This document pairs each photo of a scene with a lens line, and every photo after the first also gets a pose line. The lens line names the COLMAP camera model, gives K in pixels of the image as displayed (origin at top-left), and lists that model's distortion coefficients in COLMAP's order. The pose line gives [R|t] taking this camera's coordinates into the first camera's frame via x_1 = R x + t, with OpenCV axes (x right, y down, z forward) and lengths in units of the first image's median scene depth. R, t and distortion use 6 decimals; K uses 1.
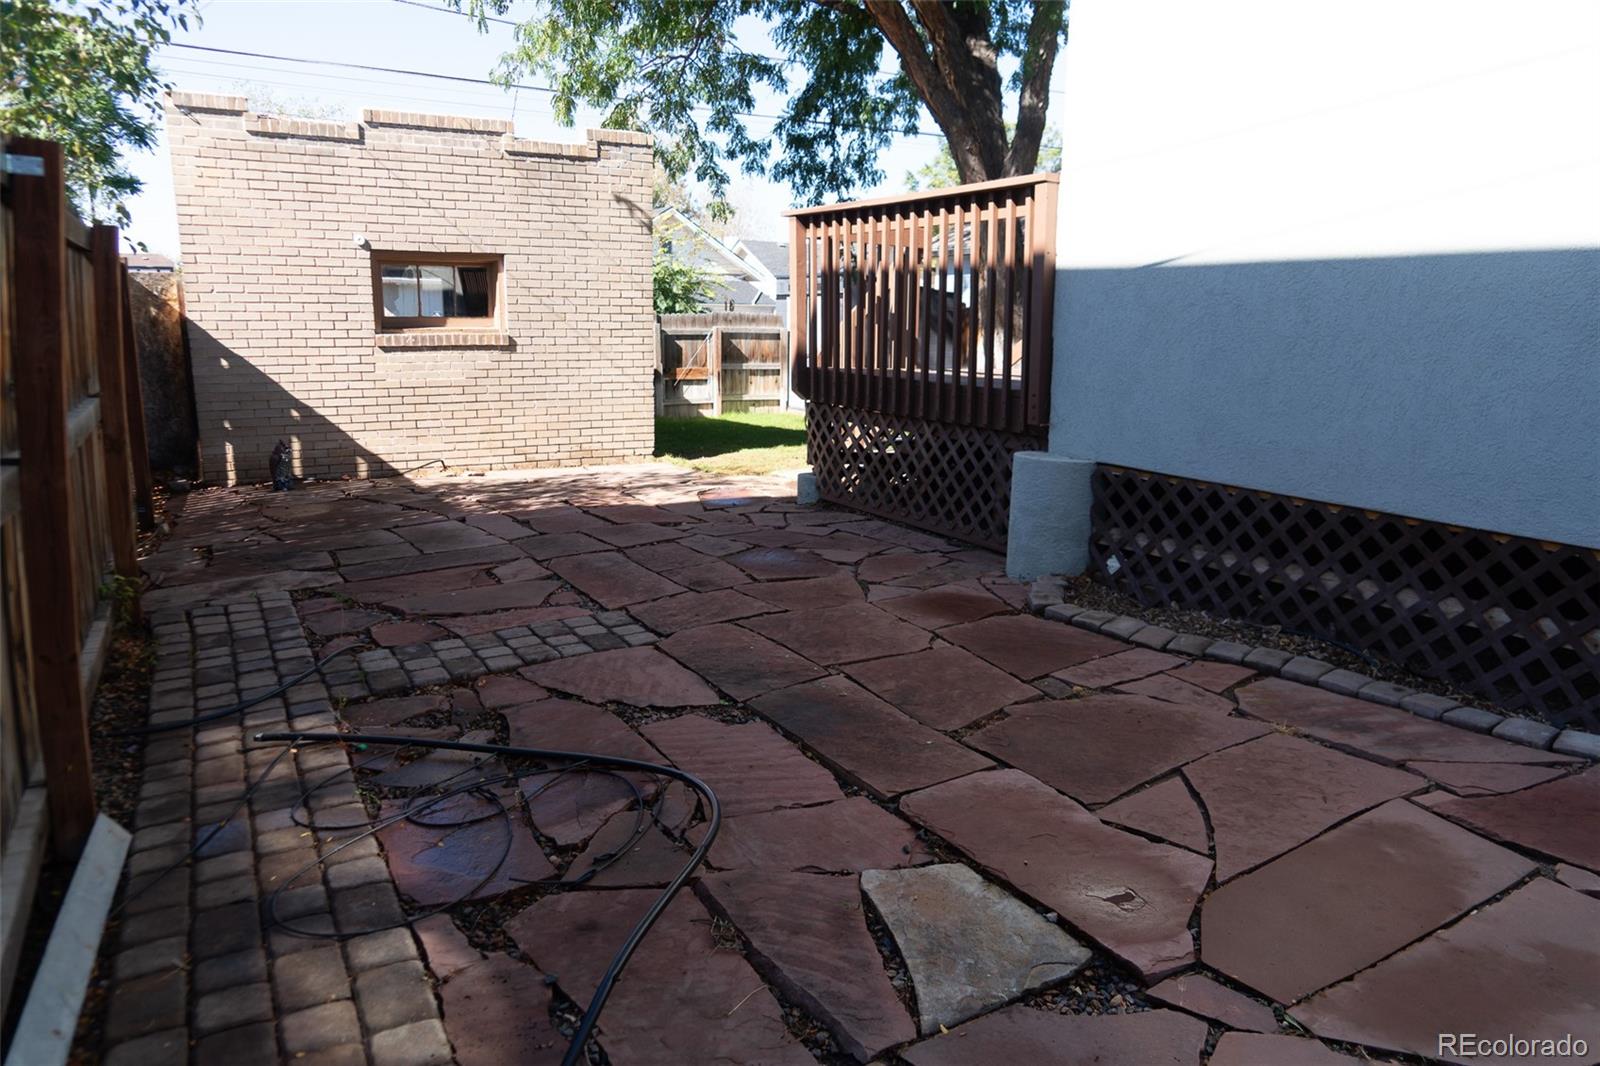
lens RADIAL K [[1102.3, 0, 797.8], [0, 1102.3, 528.7], [0, 0, 1]] dist [-0.011948, -0.000404]
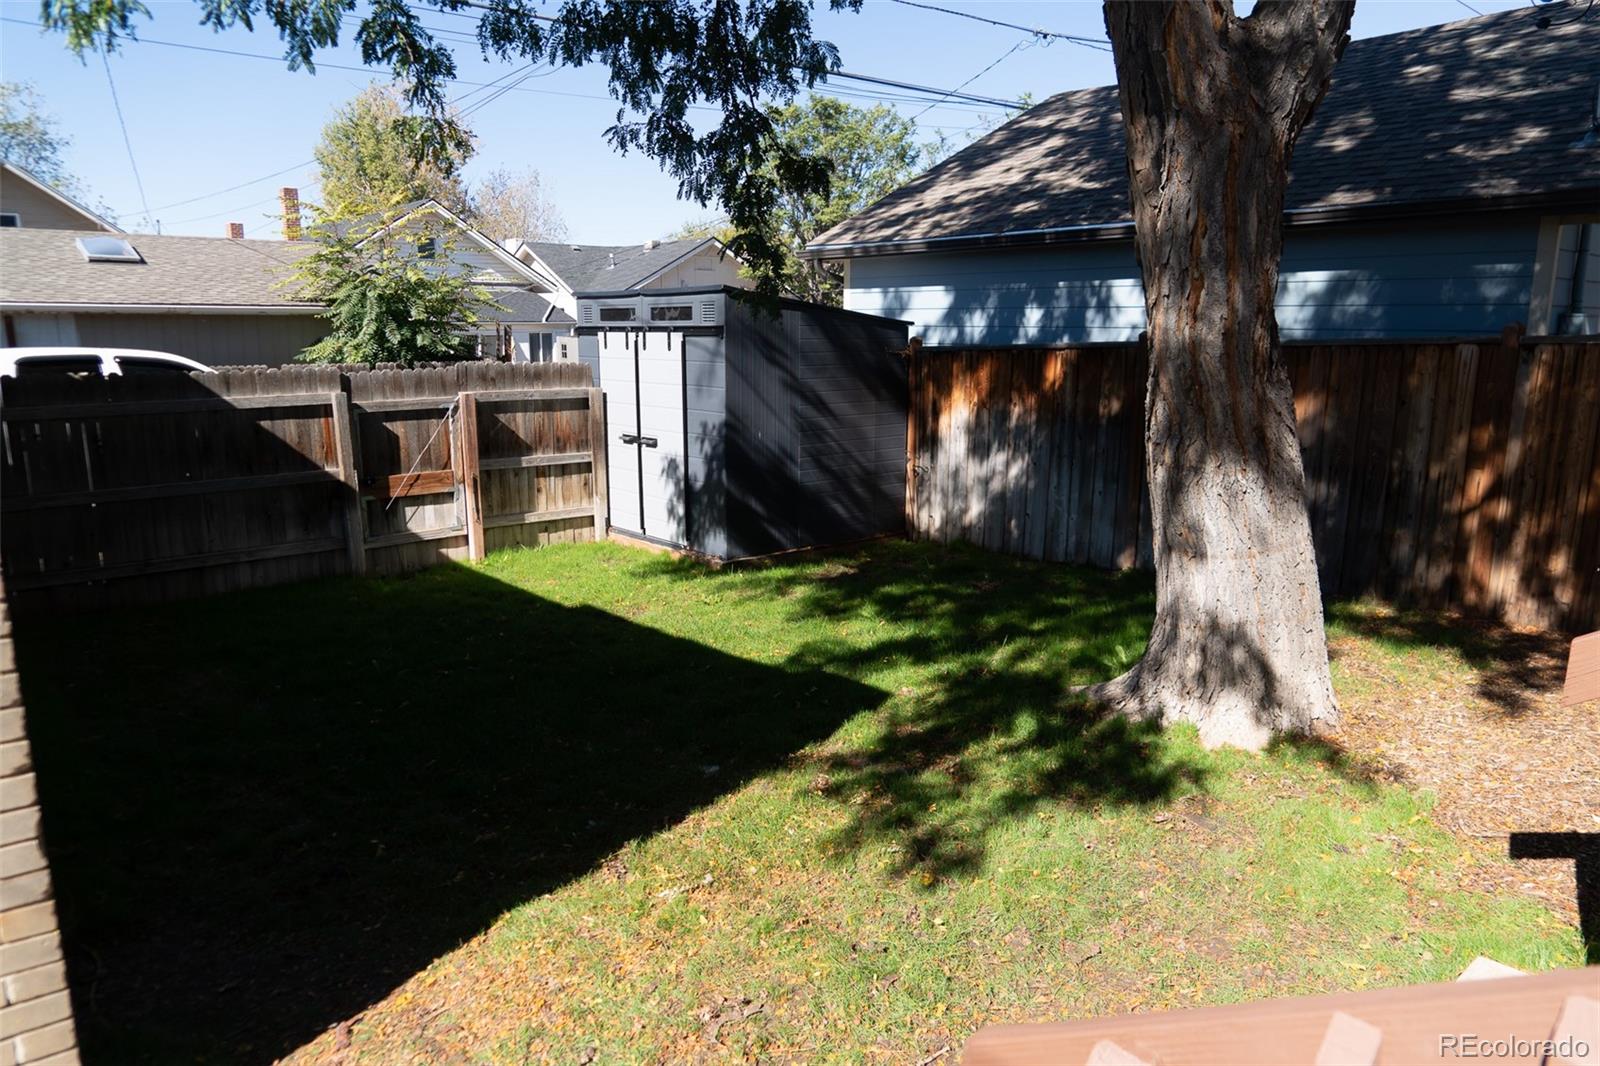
lens RADIAL K [[1102.3, 0, 798.6], [0, 1102.3, 542.7], [0, 0, 1]] dist [-0.011948, -0.000404]
pose [[0.983679, -0.048901, 0.173159, -0.011920], [0.047649, 0.998799, 0.011383, -0.108528], [-0.173508, -0.002946, 0.984828, 0.448775]]
